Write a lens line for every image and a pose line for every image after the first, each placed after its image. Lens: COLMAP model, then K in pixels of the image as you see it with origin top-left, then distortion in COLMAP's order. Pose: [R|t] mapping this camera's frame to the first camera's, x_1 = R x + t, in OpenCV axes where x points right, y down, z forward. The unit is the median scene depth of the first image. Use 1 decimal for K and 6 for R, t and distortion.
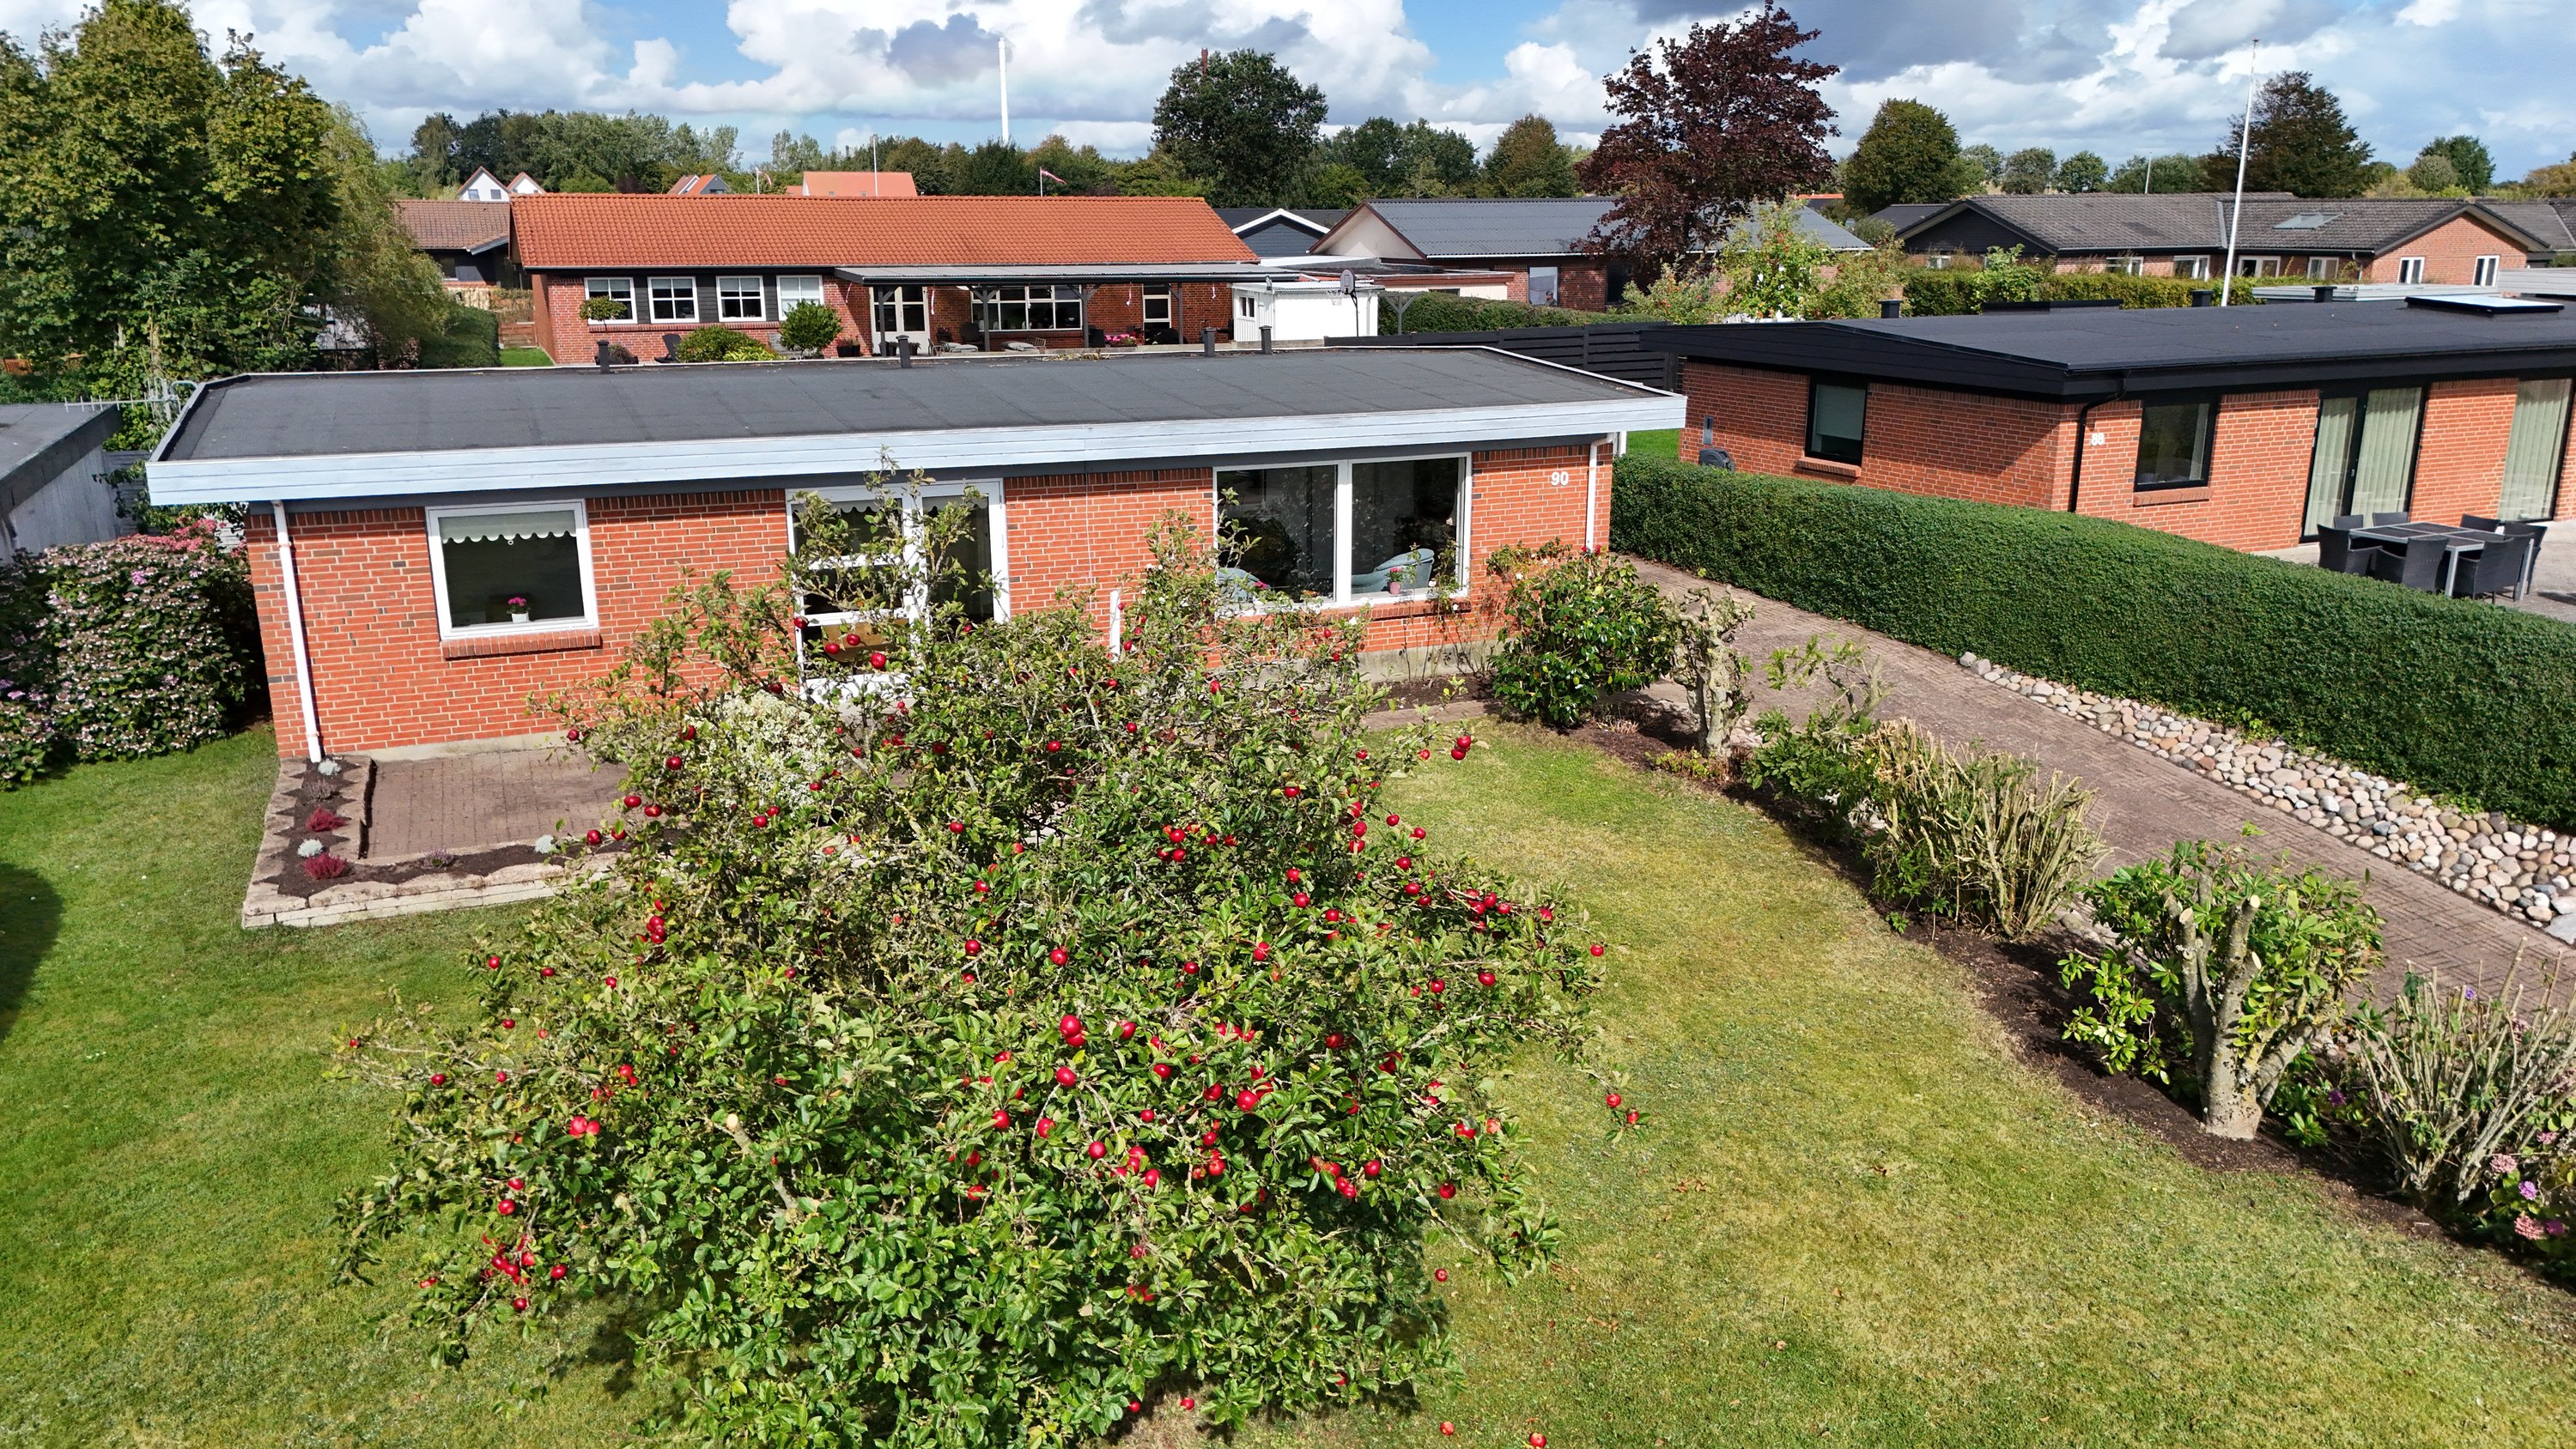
lens RADIAL K [[1889.7, 0, 1285.0], [0, 1889.7, 723.5], [0, 0, 1]] dist [0.057238, -0.046265]
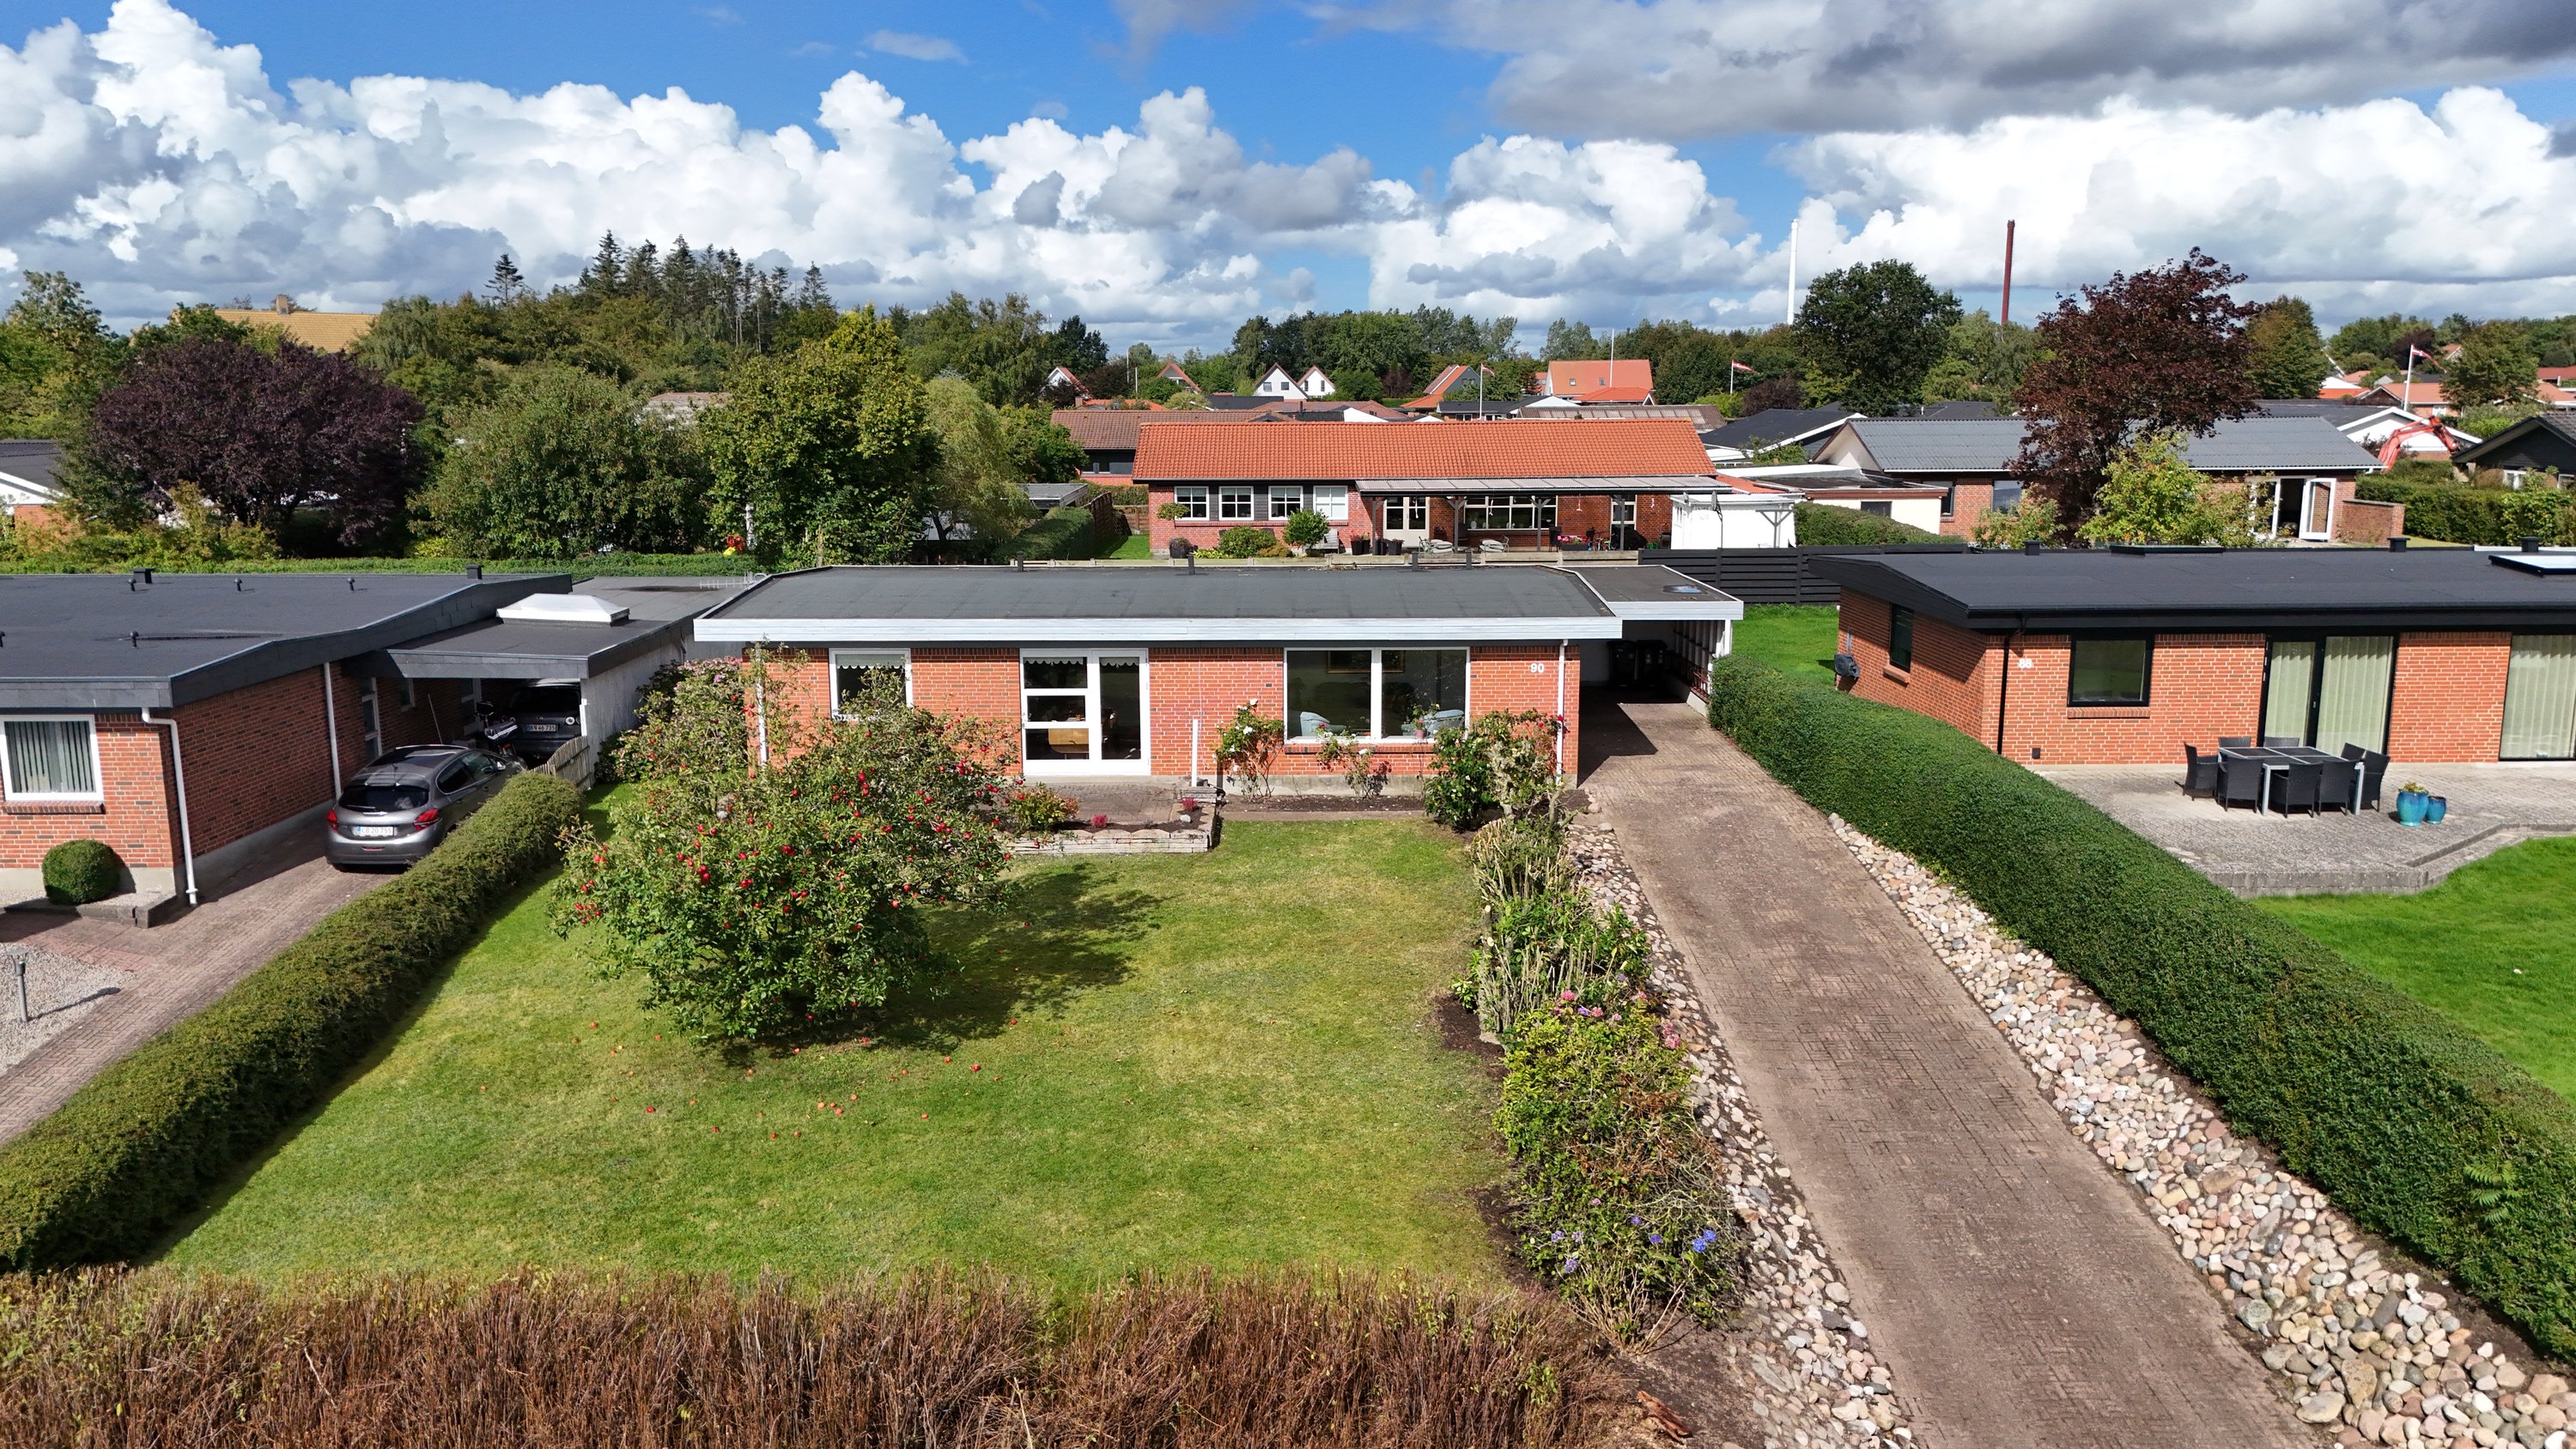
lens RADIAL K [[1880.7, 0, 1282.8], [0, 1880.7, 722.4], [0, 0, 1]] dist [0.078842, -0.082371]
pose [[0.919445, 0.067134, -0.387445, 0.527639], [-0.100425, 0.992733, -0.066303, 0.027884], [0.380178, 0.099871, 0.919506, -0.404166]]
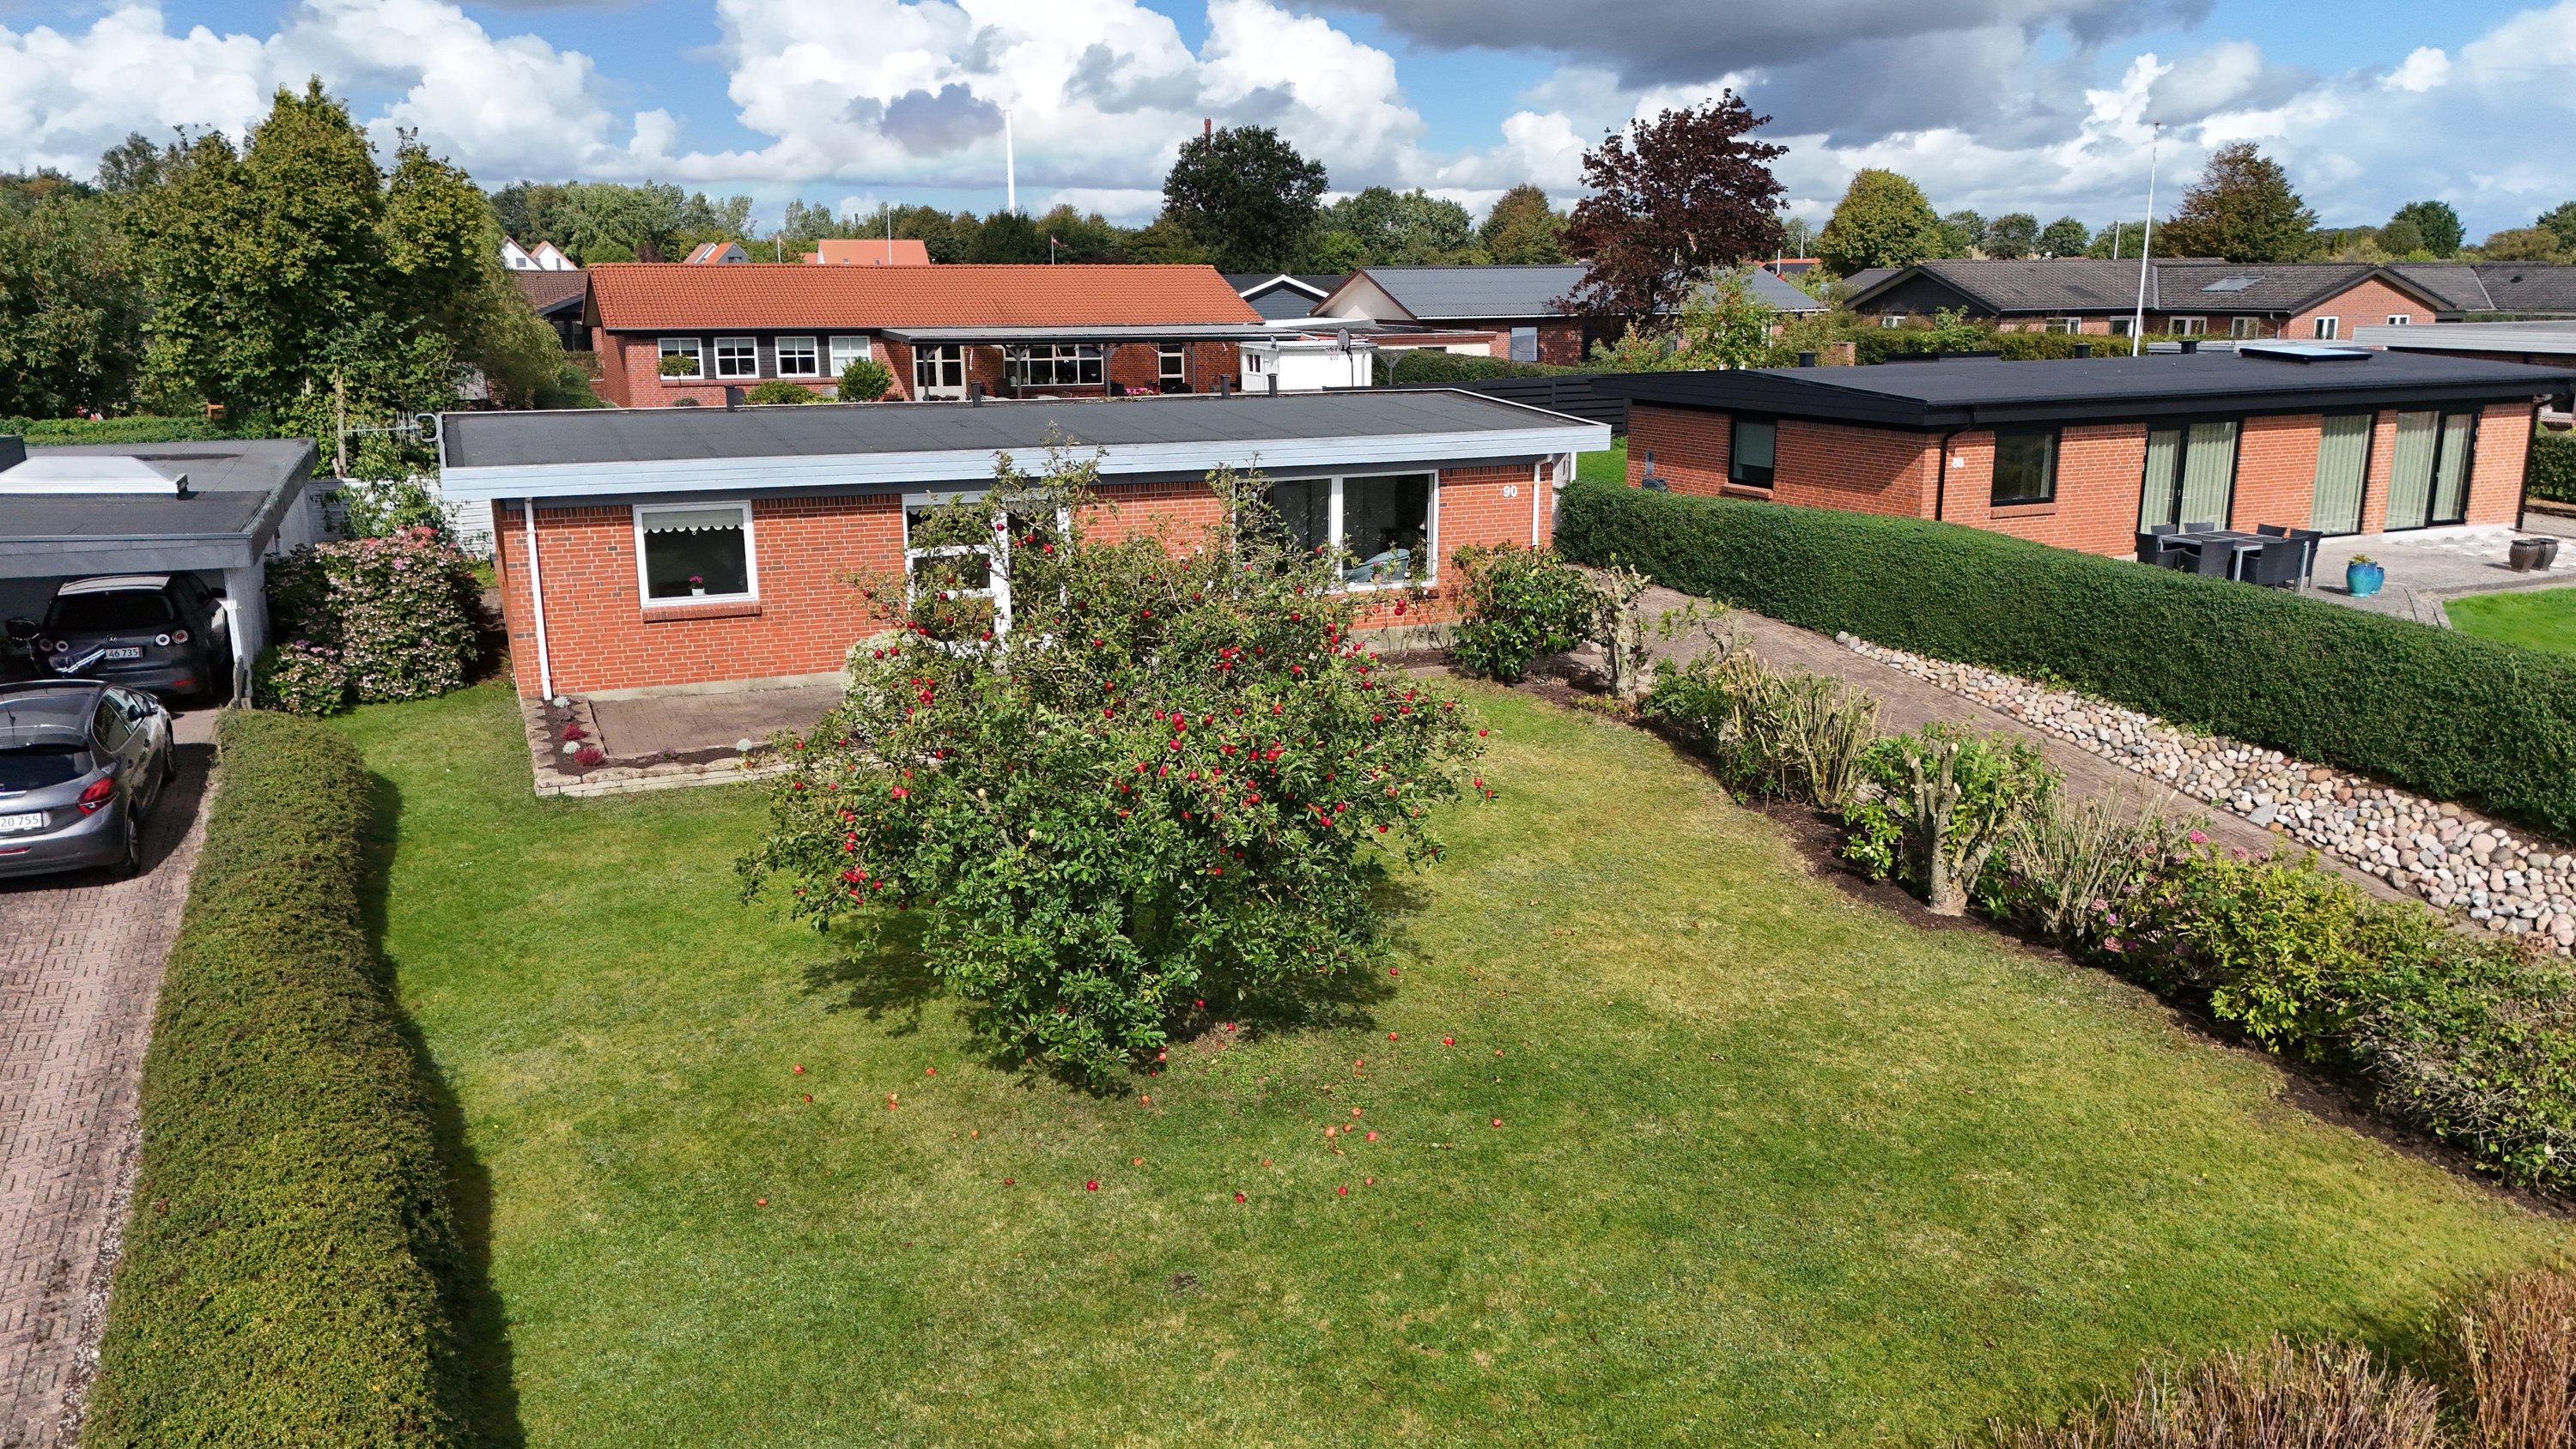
lens RADIAL K [[1883.4, 0, 1283.5], [0, 1883.4, 727.0], [0, 0, 1]] dist [0.066486, -0.062709]
pose [[0.999995, -0.002215, -0.002159, -0.001185], [0.002150, 0.999555, -0.029755, 0.061697], [0.002224, 0.029750, 0.999555, -0.232911]]
